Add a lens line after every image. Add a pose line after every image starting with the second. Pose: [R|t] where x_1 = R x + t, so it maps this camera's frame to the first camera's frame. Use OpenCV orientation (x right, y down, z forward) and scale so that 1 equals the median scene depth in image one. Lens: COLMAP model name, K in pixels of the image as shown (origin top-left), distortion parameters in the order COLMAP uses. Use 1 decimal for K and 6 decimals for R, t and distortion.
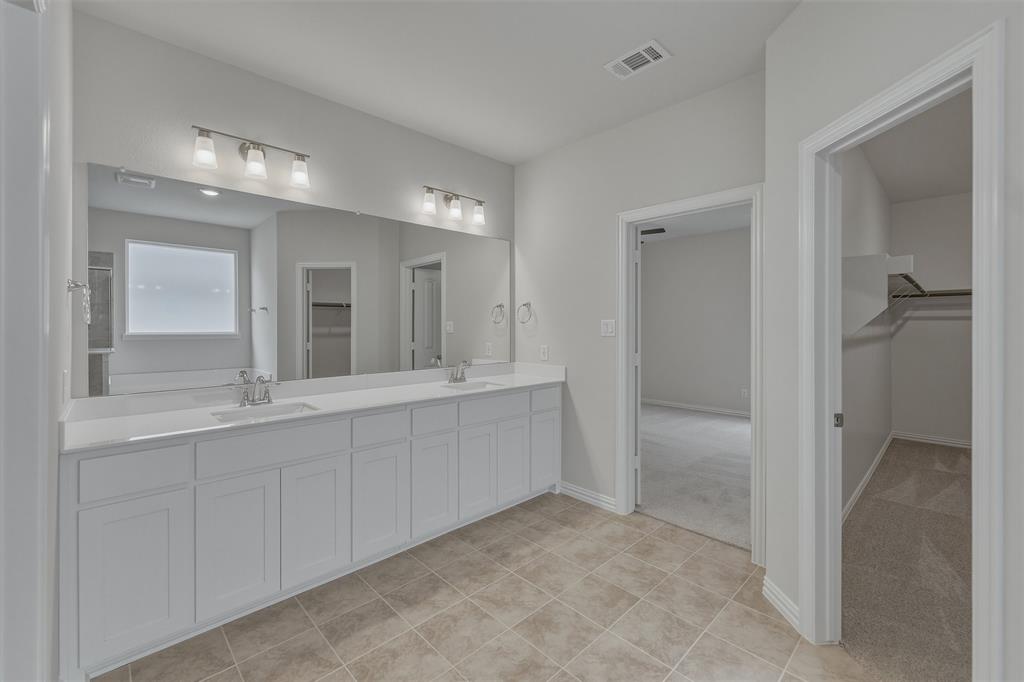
lens RADIAL K [[430.7, 0, 508.1], [0, 430.7, 326.4], [0, 0, 1]] dist [-0.002651, 0.000718]
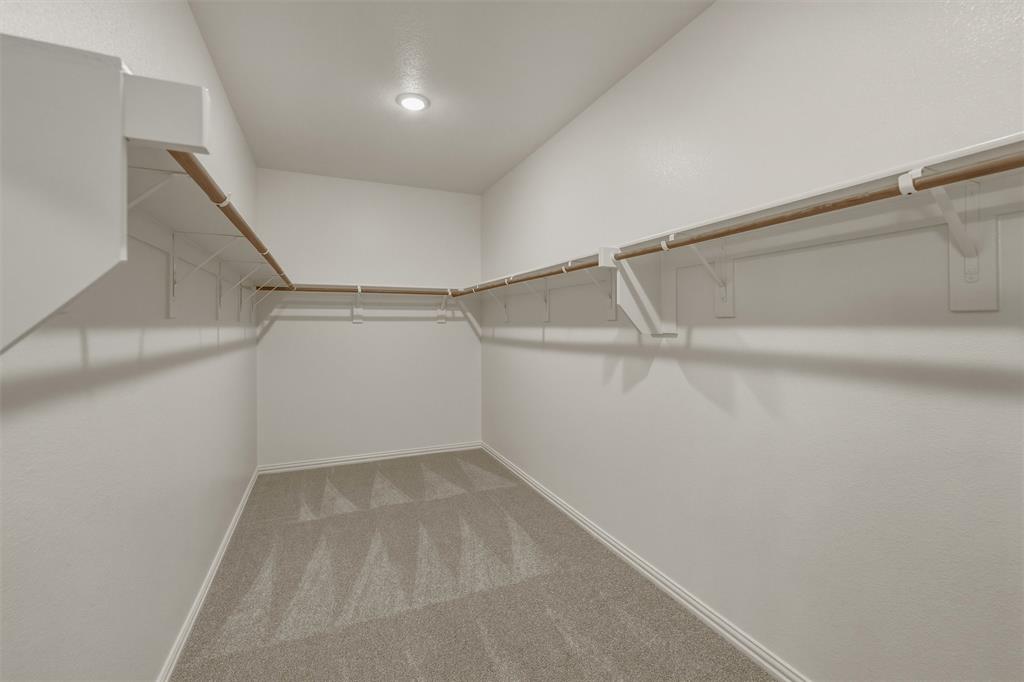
lens RADIAL K [[430.7, 0, 517.8], [0, 430.7, 333.2], [0, 0, 1]] dist [-0.002651, 0.000718]
pose [[0.333673, -0.006411, 0.942667, 0.346656], [-0.005970, 0.999942, 0.008913, -0.001027], [-0.942670, -0.008601, 0.333615, 0.329708]]
